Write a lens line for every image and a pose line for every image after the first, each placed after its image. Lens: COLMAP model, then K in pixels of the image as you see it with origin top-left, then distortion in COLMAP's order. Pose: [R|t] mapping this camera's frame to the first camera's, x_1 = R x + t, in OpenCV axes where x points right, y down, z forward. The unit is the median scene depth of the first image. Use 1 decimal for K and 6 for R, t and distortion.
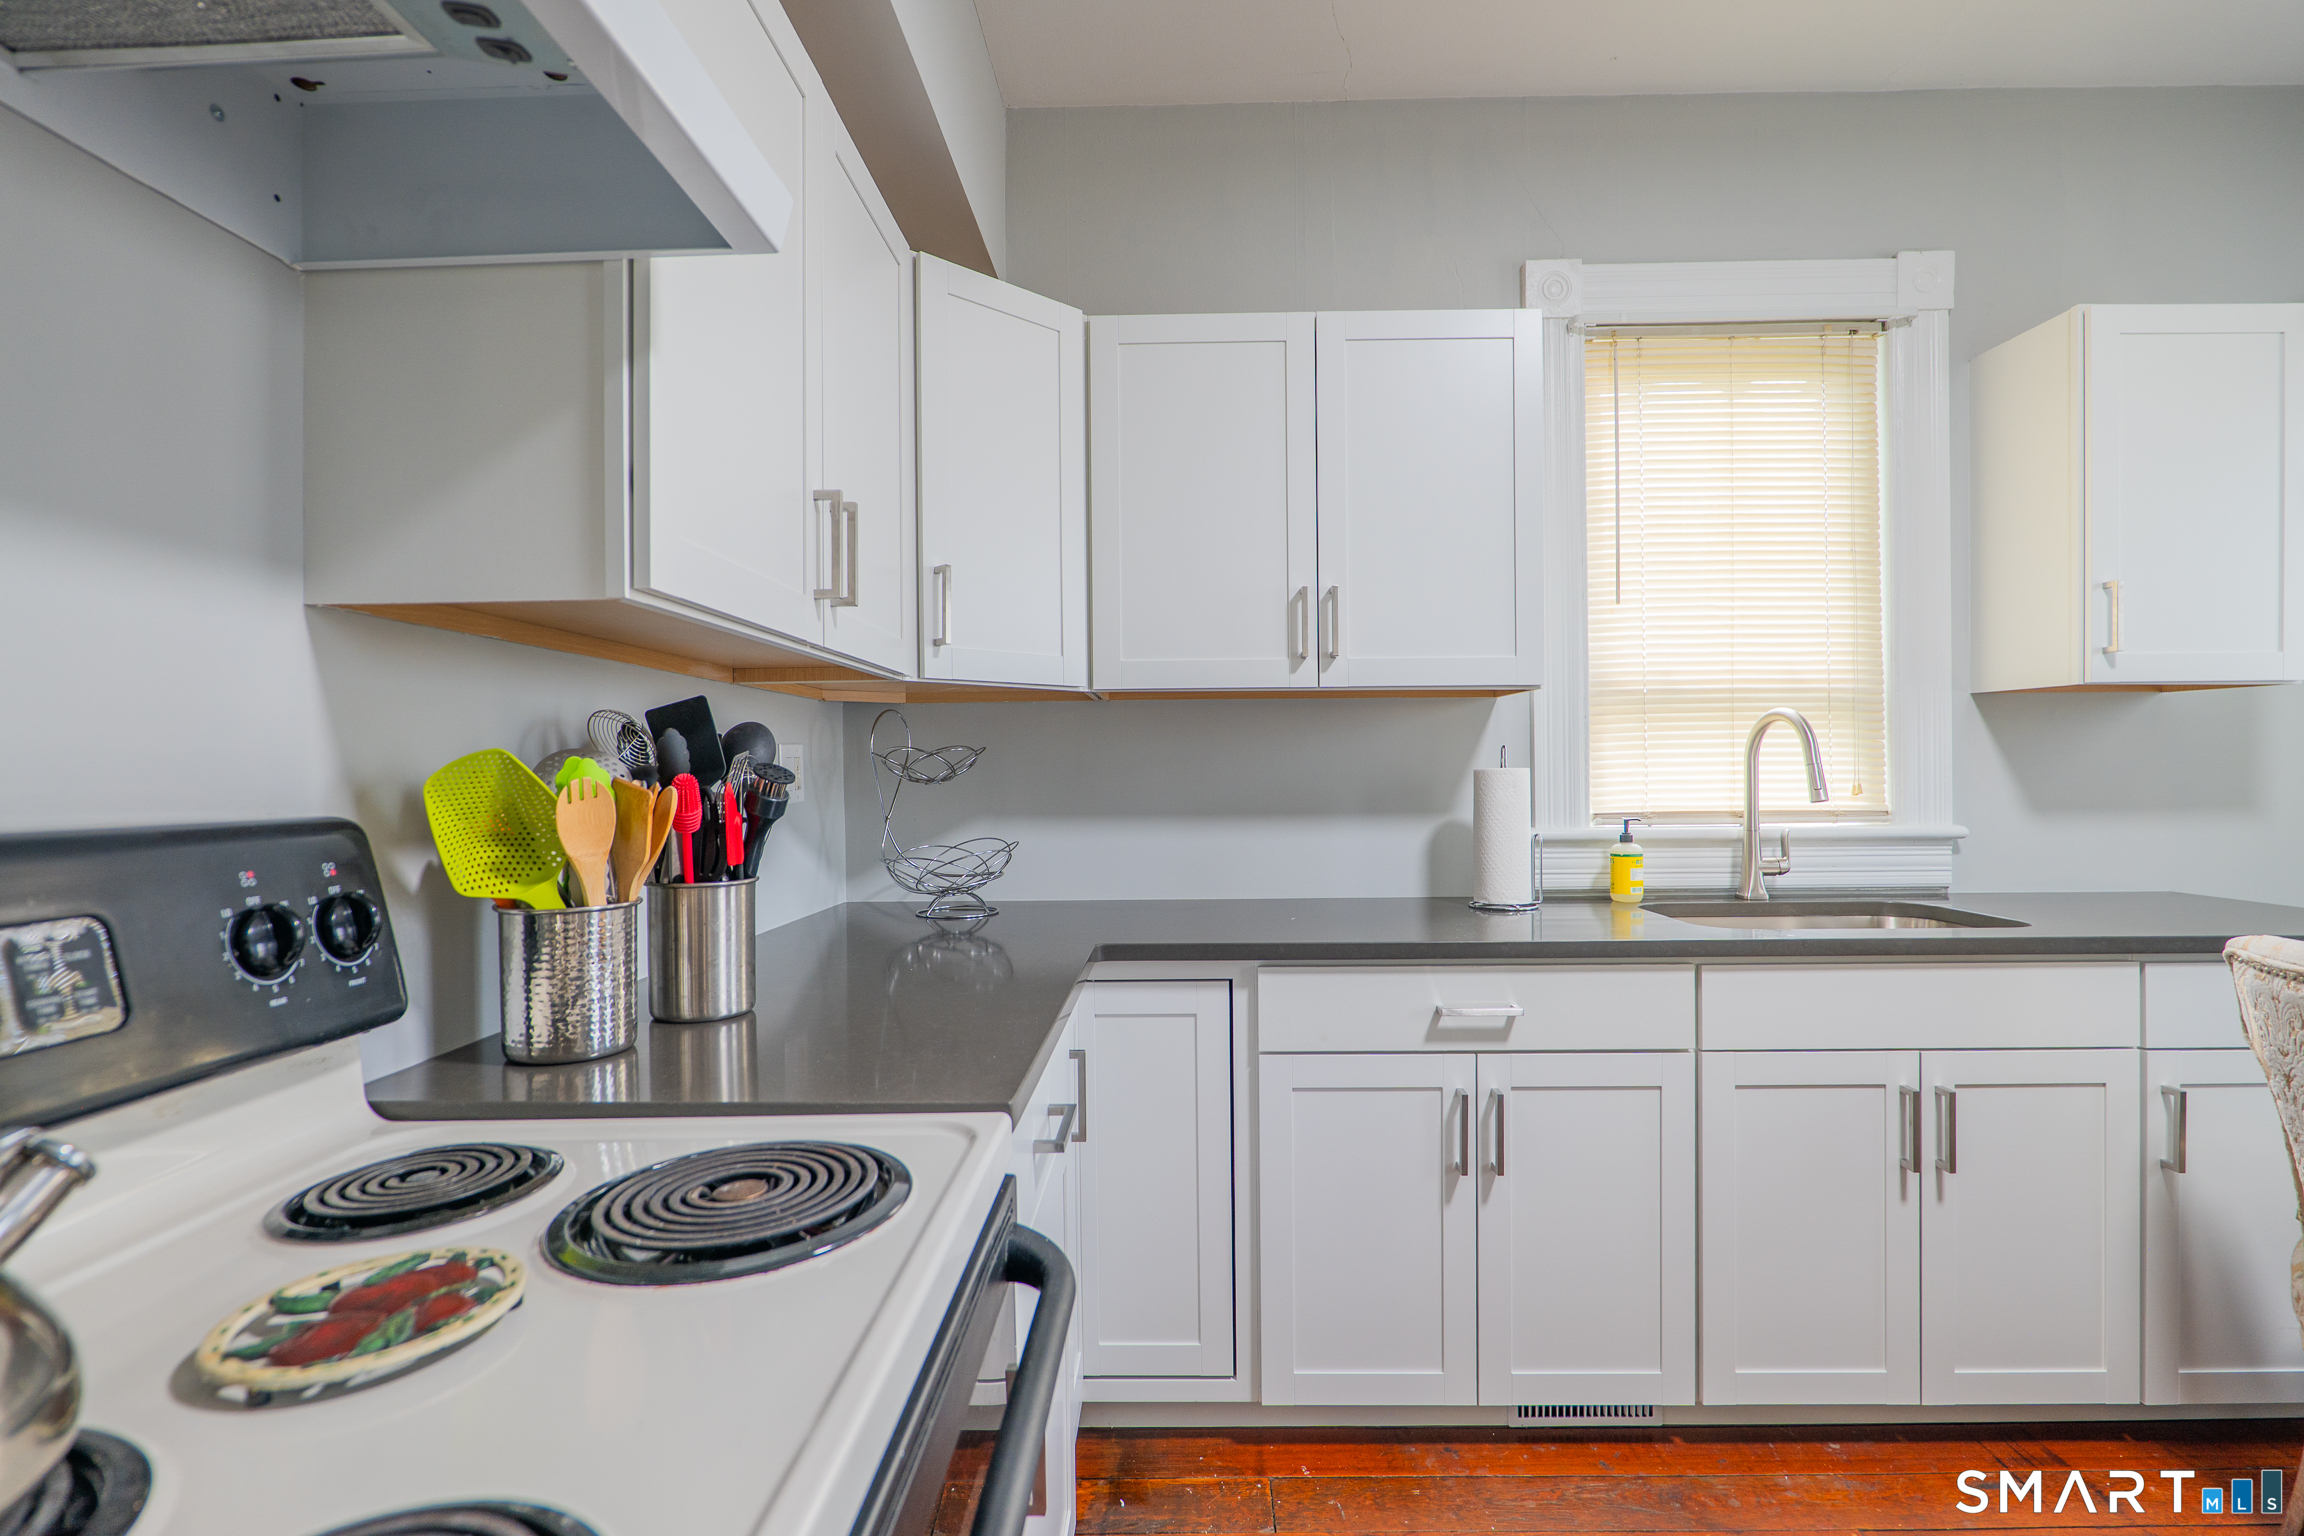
lens RADIAL K [[1060.2, 0, 1152.4], [0, 1060.2, 765.7], [0, 0, 1]] dist [-0.018711, 0.000711]
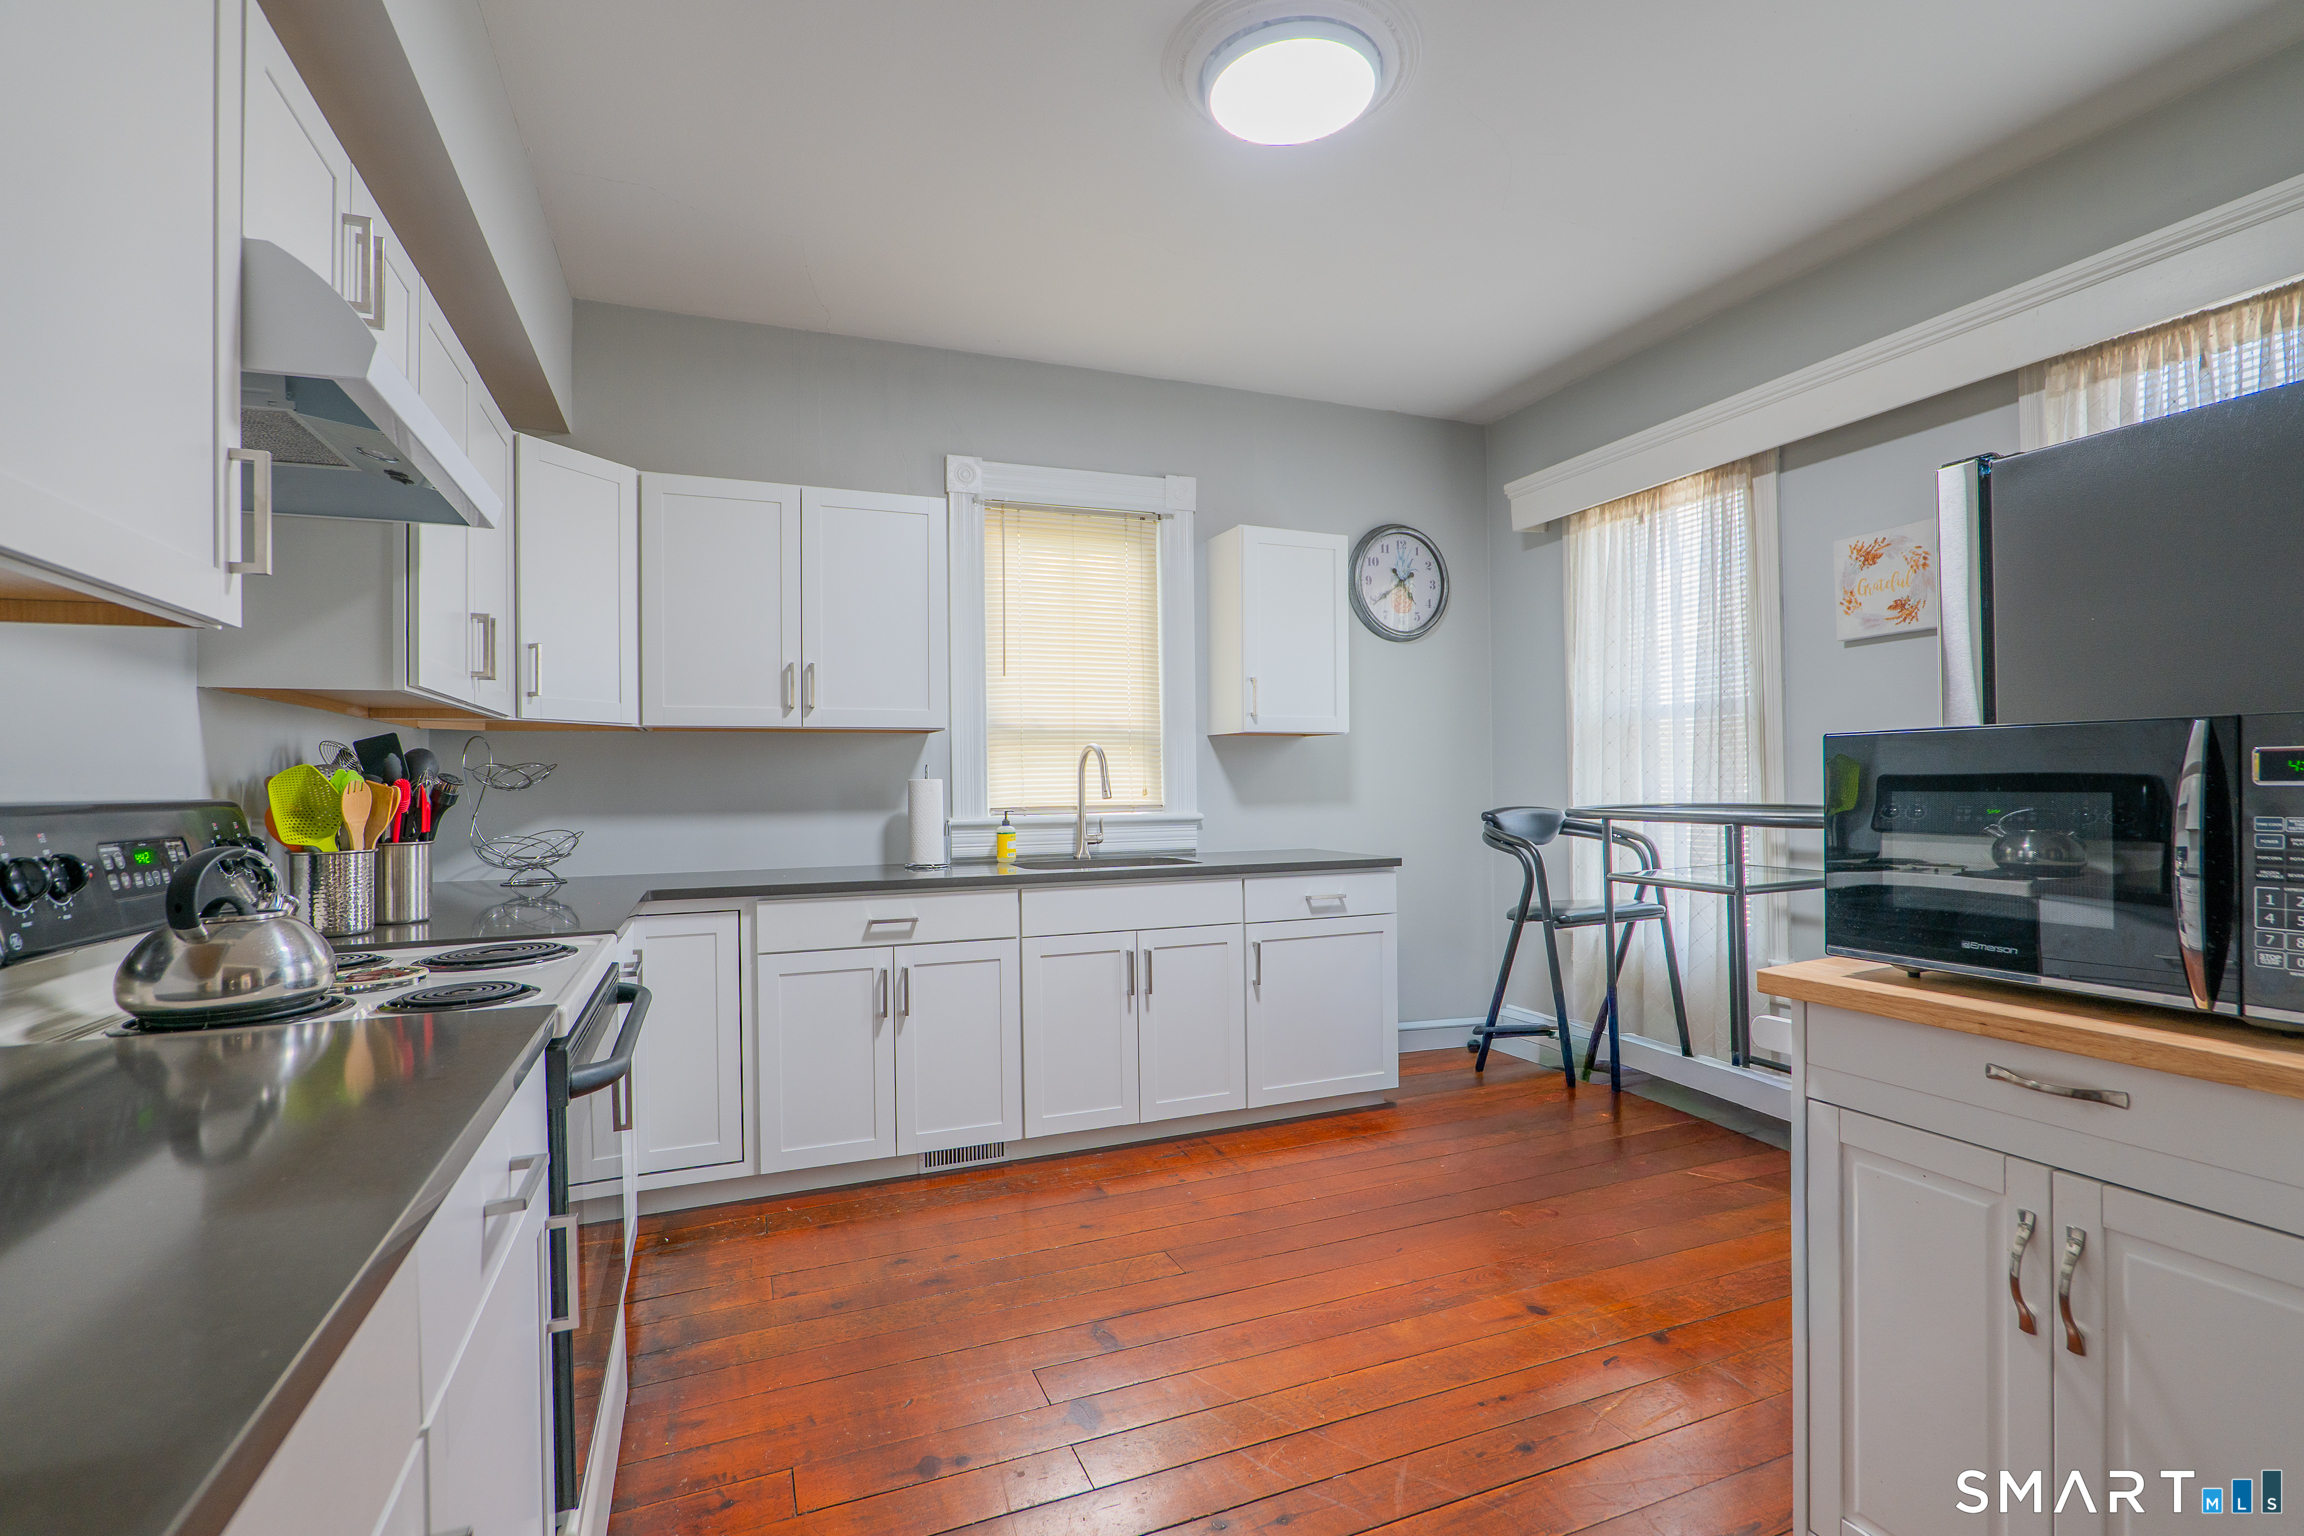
lens RADIAL K [[1060.2, 0, 1148.6], [0, 1060.2, 775.2], [0, 0, 1]] dist [-0.018711, 0.000711]
pose [[0.916556, 0.001217, 0.399905, 0.002114], [0.002293, 0.999963, -0.008298, 0.010910], [-0.399900, 0.008522, 0.916519, -0.633583]]
